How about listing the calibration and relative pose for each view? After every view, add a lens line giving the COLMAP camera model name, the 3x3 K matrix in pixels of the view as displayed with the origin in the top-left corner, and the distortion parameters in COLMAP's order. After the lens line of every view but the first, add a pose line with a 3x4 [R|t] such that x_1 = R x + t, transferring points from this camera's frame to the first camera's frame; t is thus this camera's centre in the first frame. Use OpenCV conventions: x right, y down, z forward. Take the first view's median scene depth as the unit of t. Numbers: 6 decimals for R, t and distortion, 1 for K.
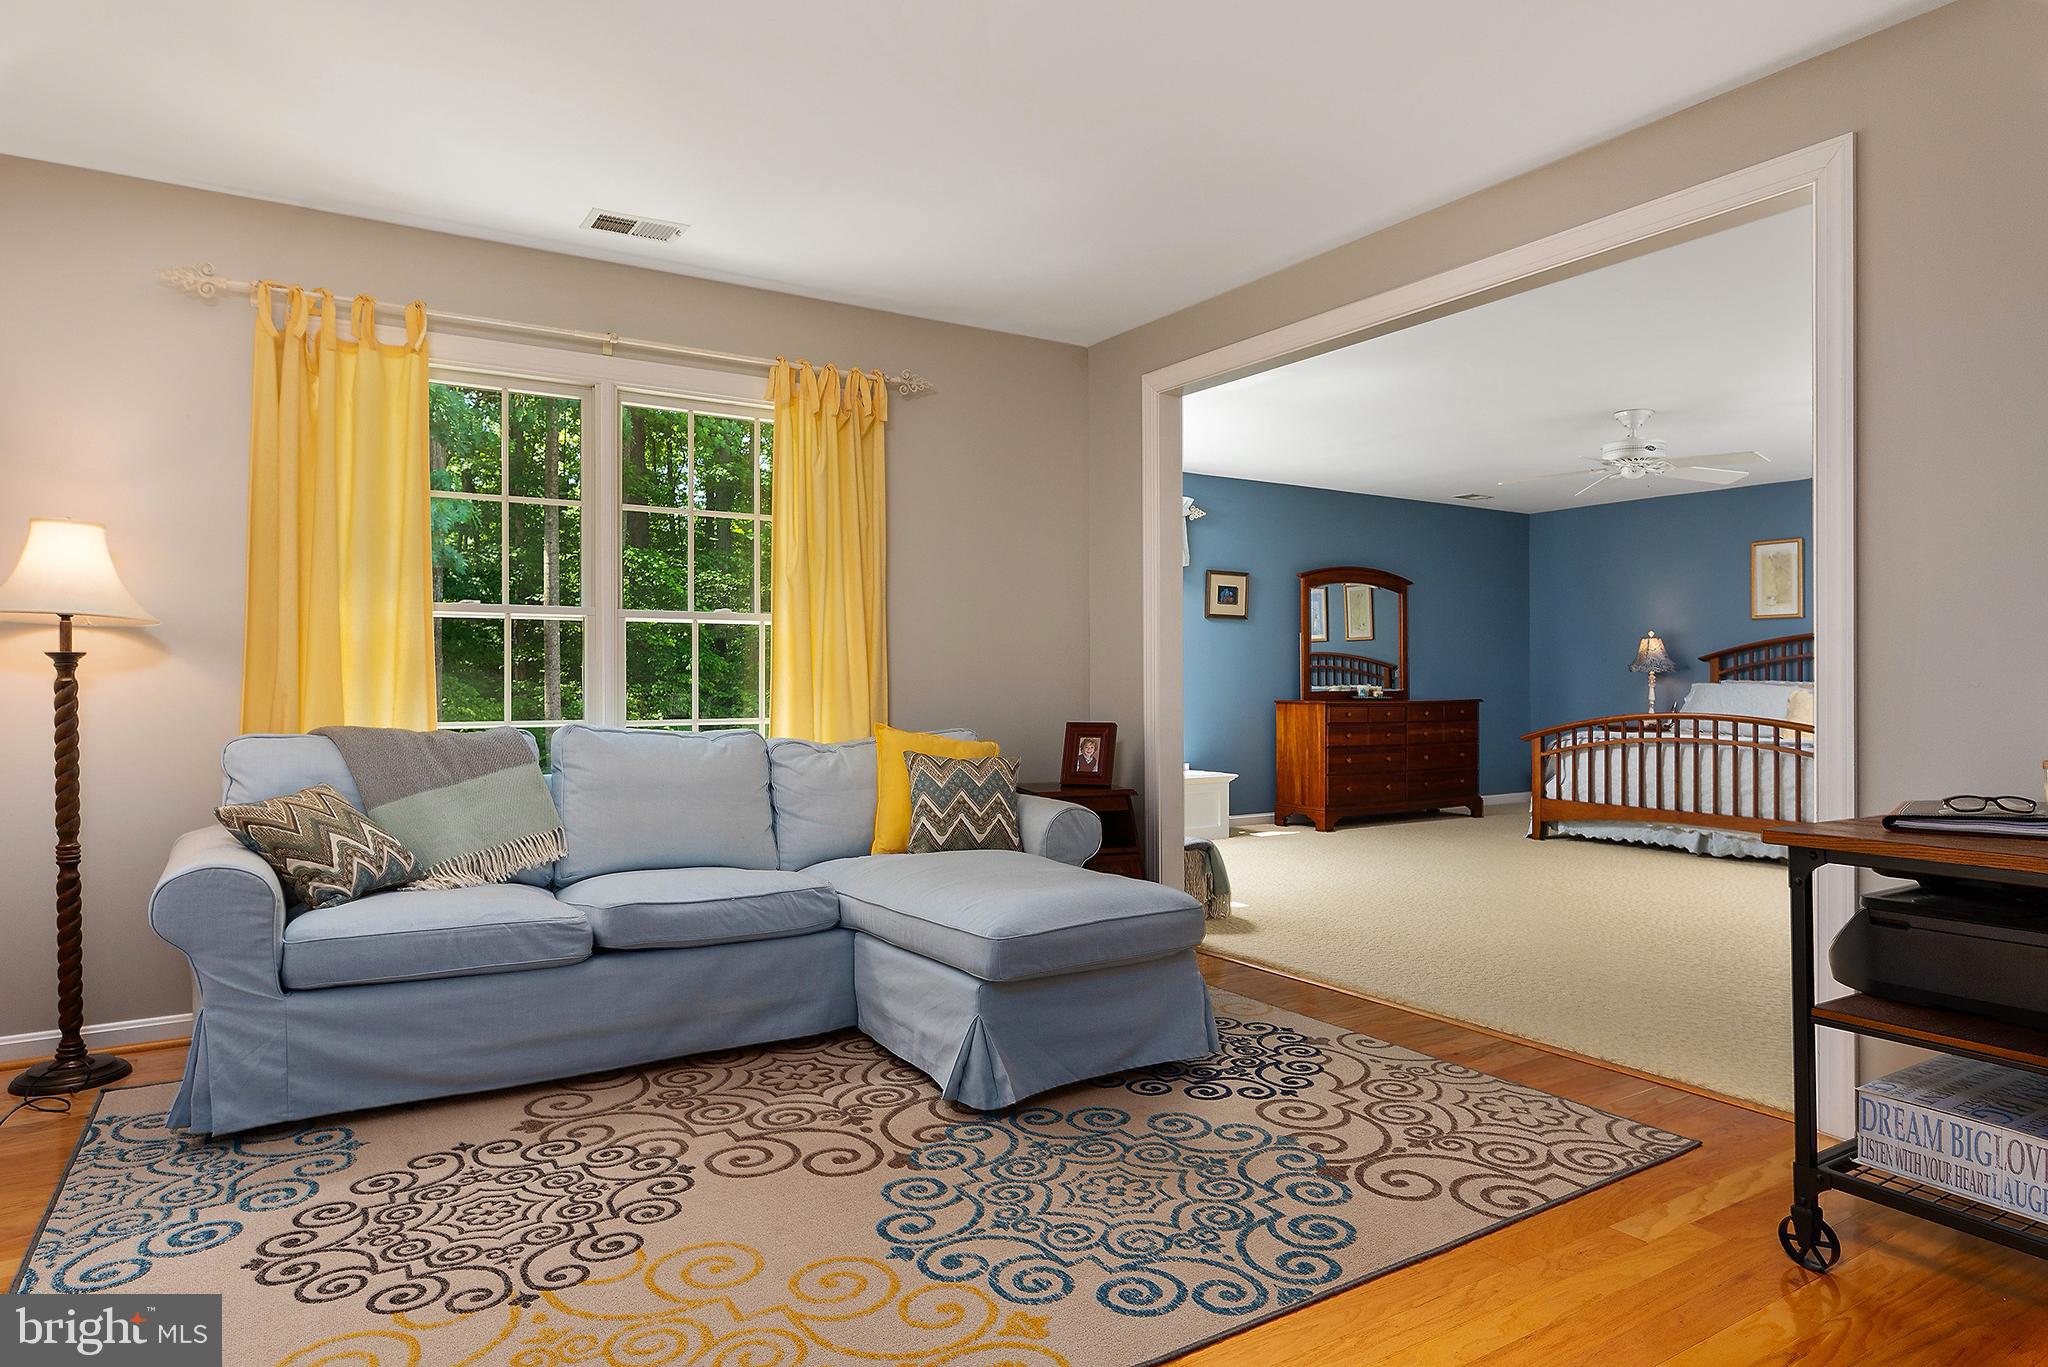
lens RADIAL K [[1198.2, 0, 1023.0], [0, 1198.2, 680.0], [0, 0, 1]] dist [-0.006287, -0.001574]
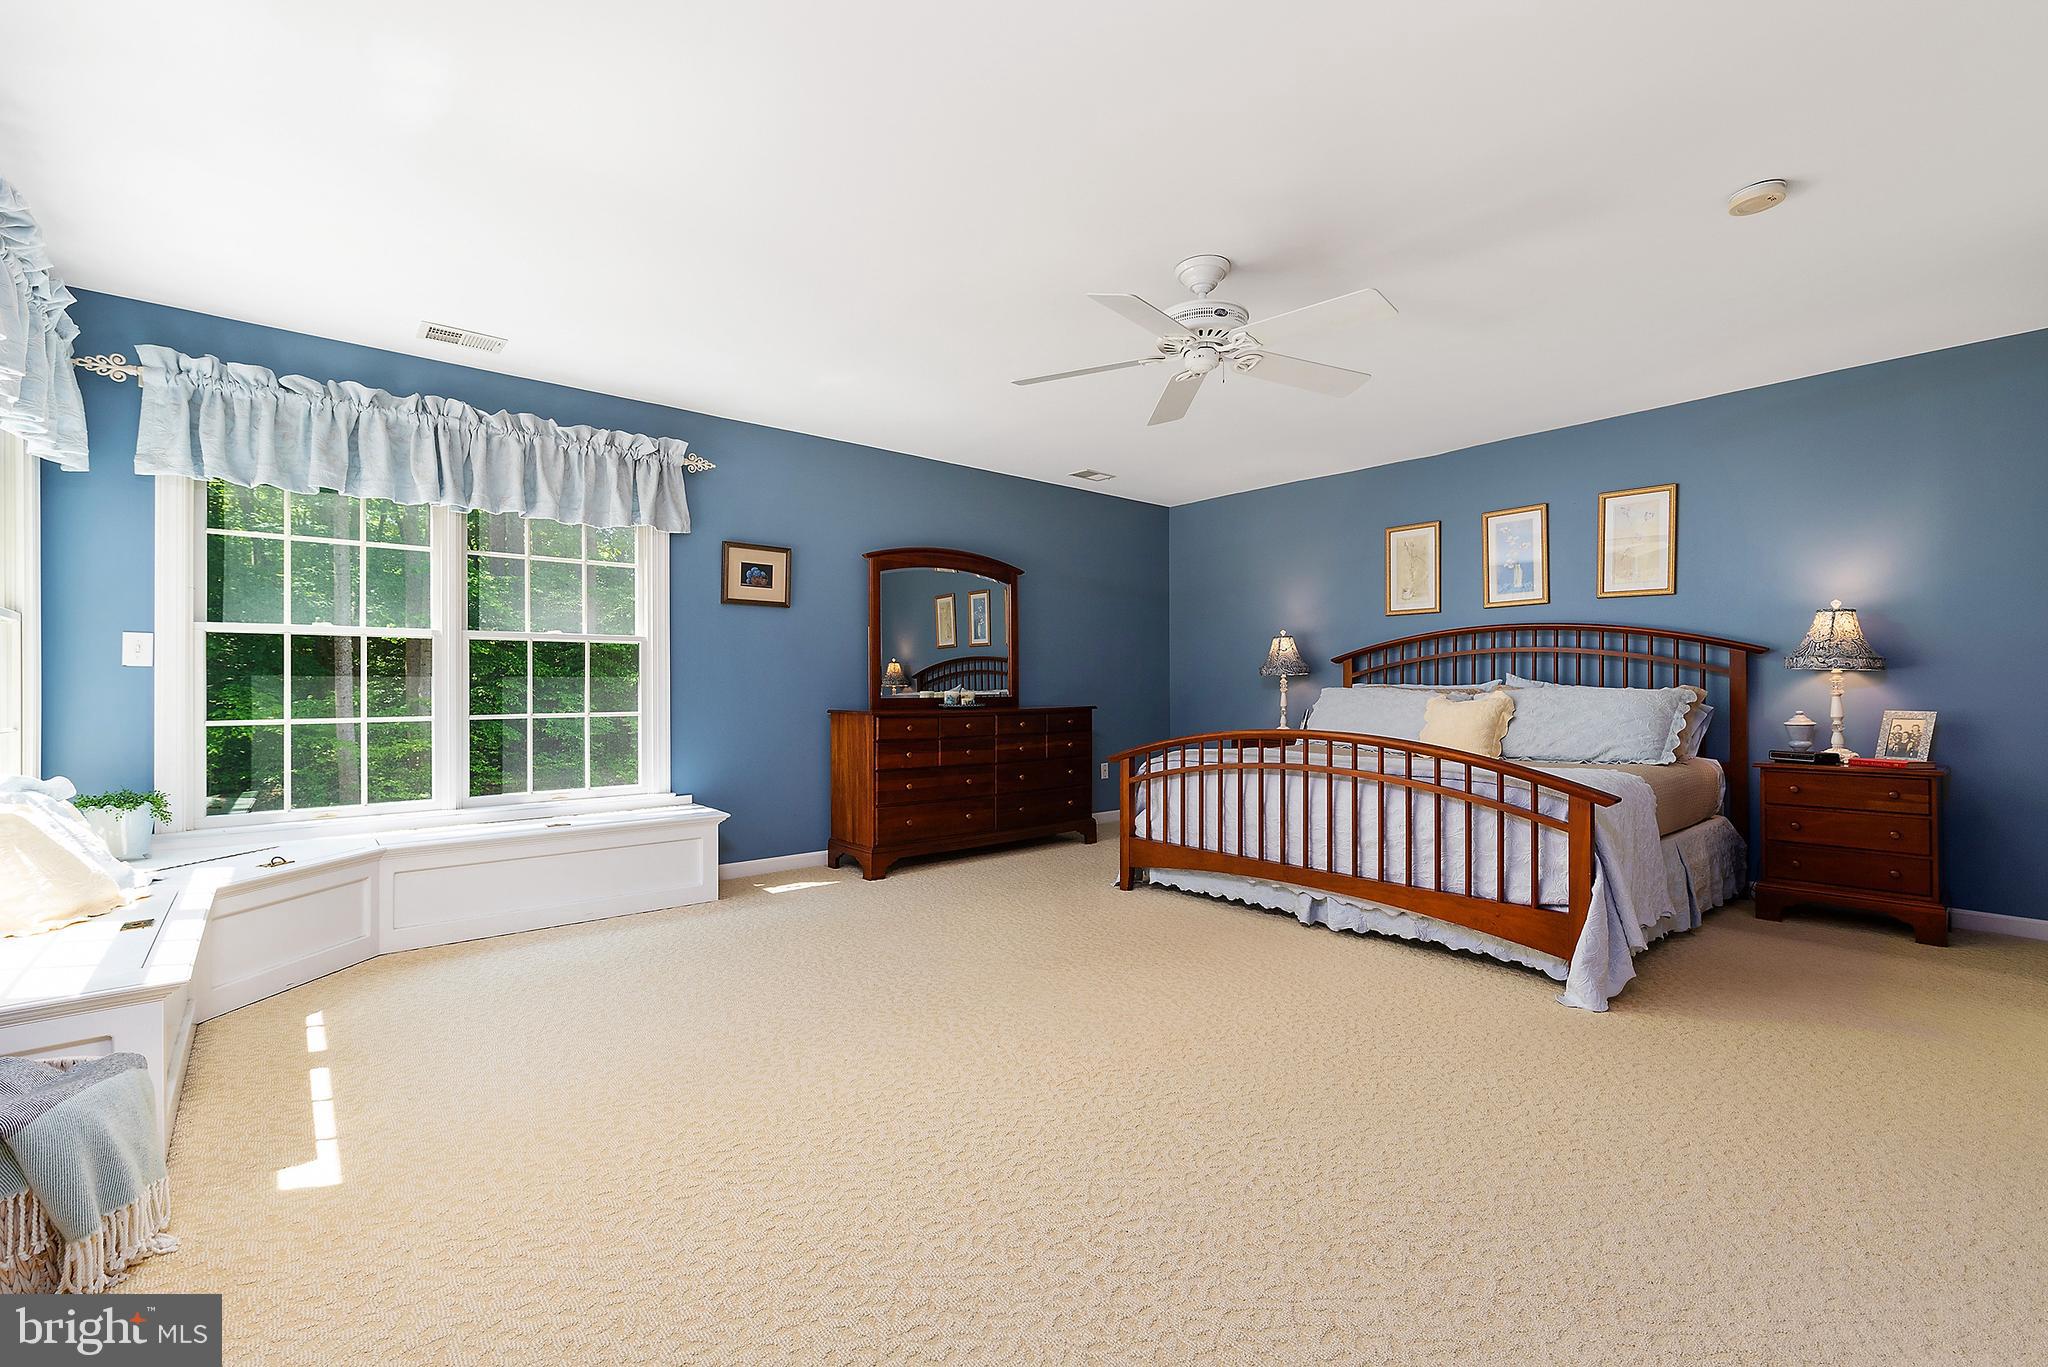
lens RADIAL K [[884.6, 0, 1029.3], [0, 884.6, 686.3], [0, 0, 1]] dist [0.004087, -0.000013]
pose [[0.988954, -0.001040, 0.148221, 0.266945], [0.000564, 0.999995, 0.003257, -0.000630], [-0.148224, -0.003137, 0.988949, 0.415774]]
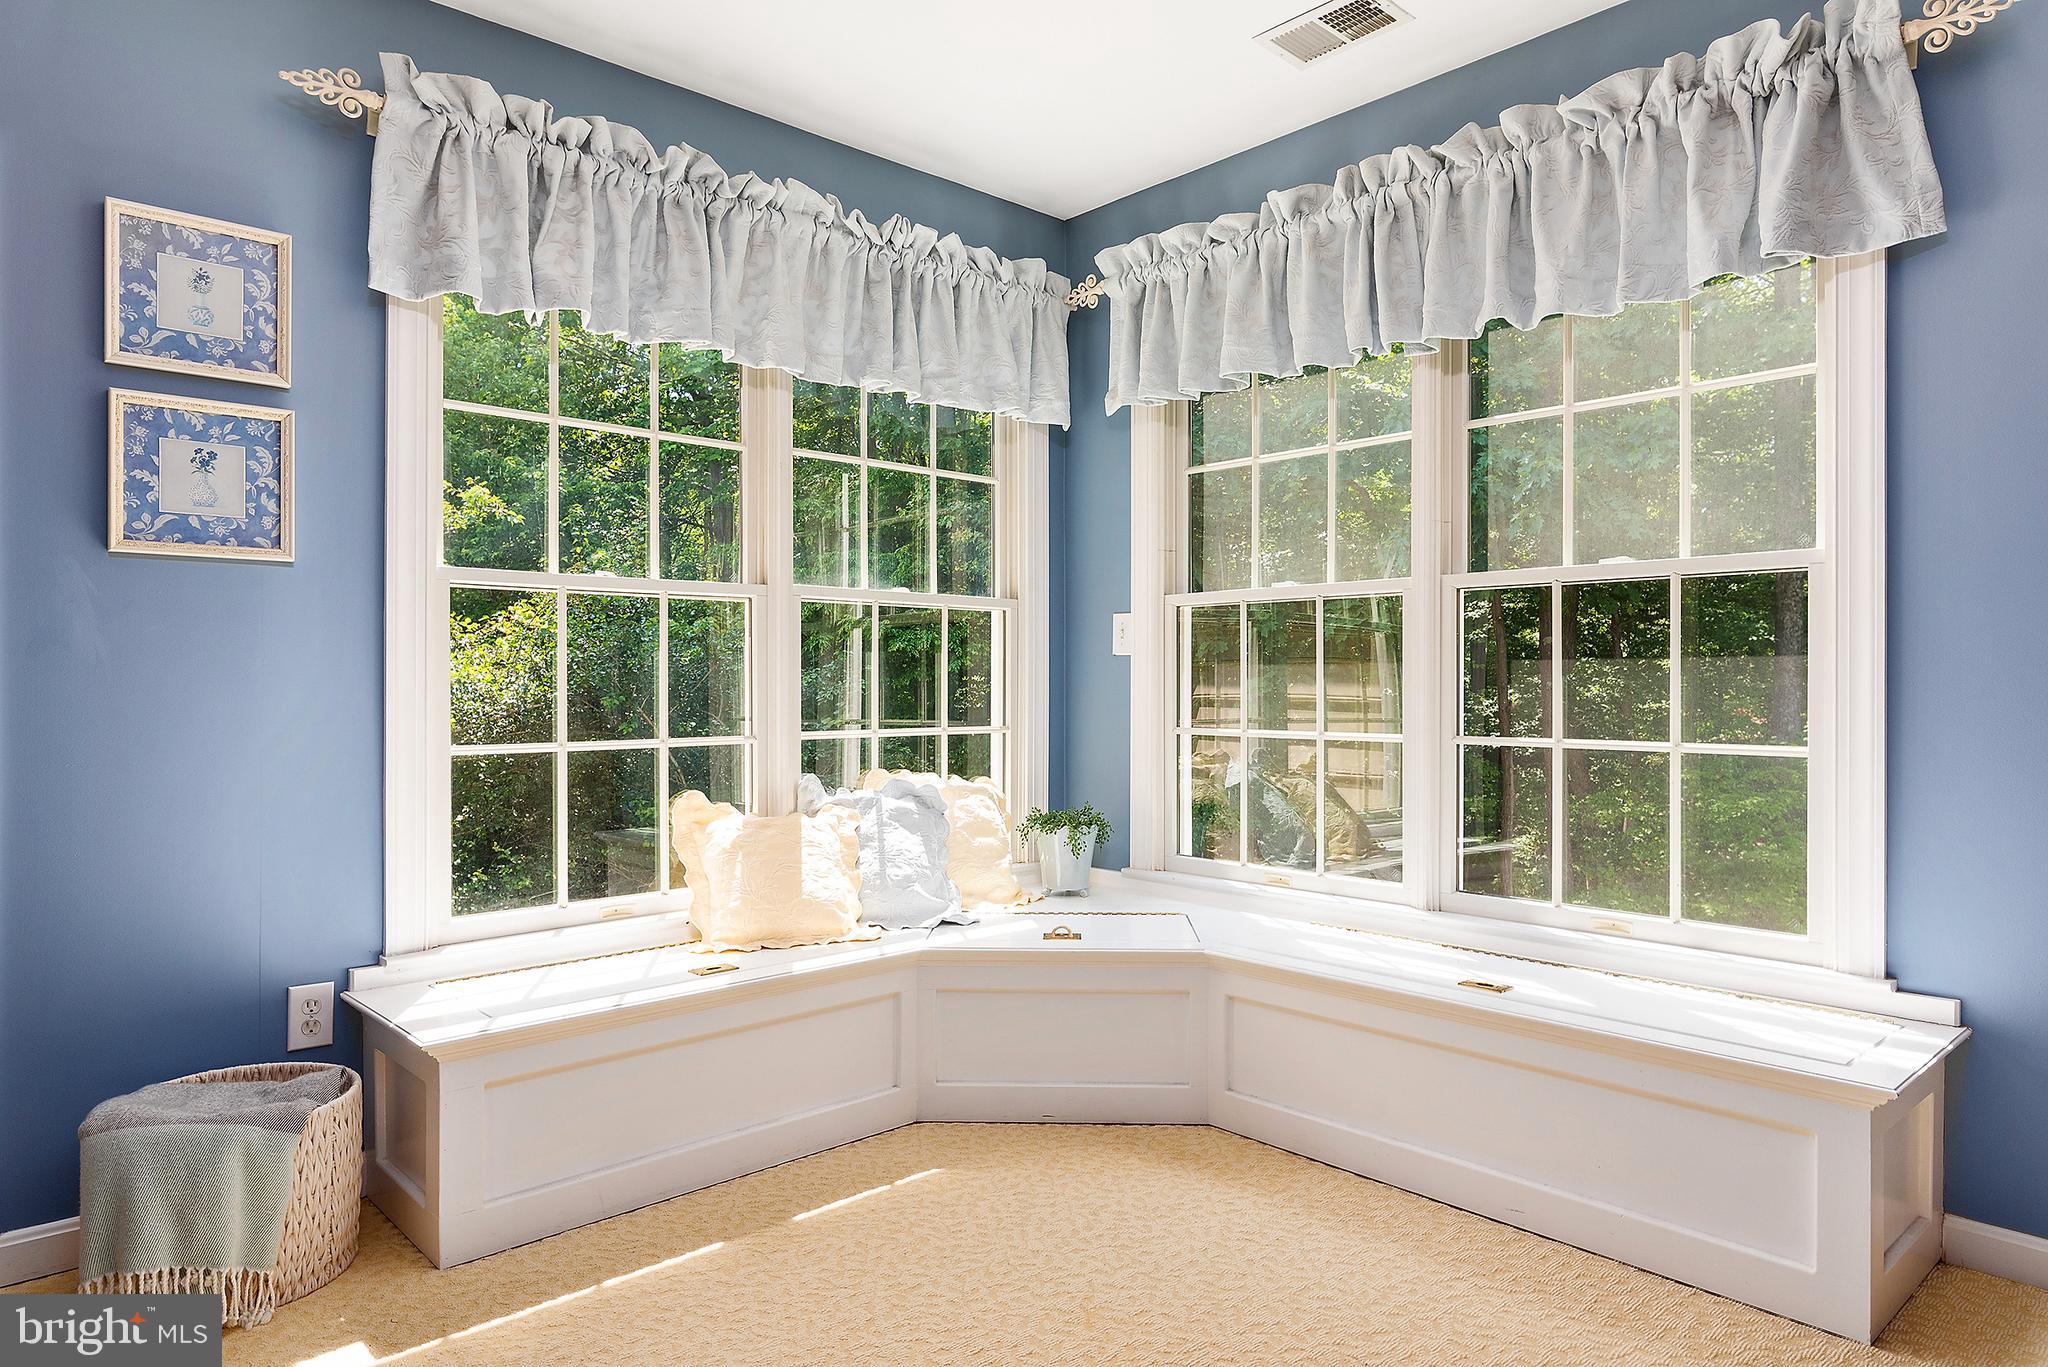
lens RADIAL K [[1238.8, 0, 1026.3], [0, 1238.8, 685.2], [0, 0, 1]] dist [0.001439, -0.000353]
pose [[0.188660, 0.002201, -0.982040, 0.361473], [0.001783, 0.999995, 0.002583, 0.001022], [0.982041, -0.002238, 0.188655, 0.752110]]
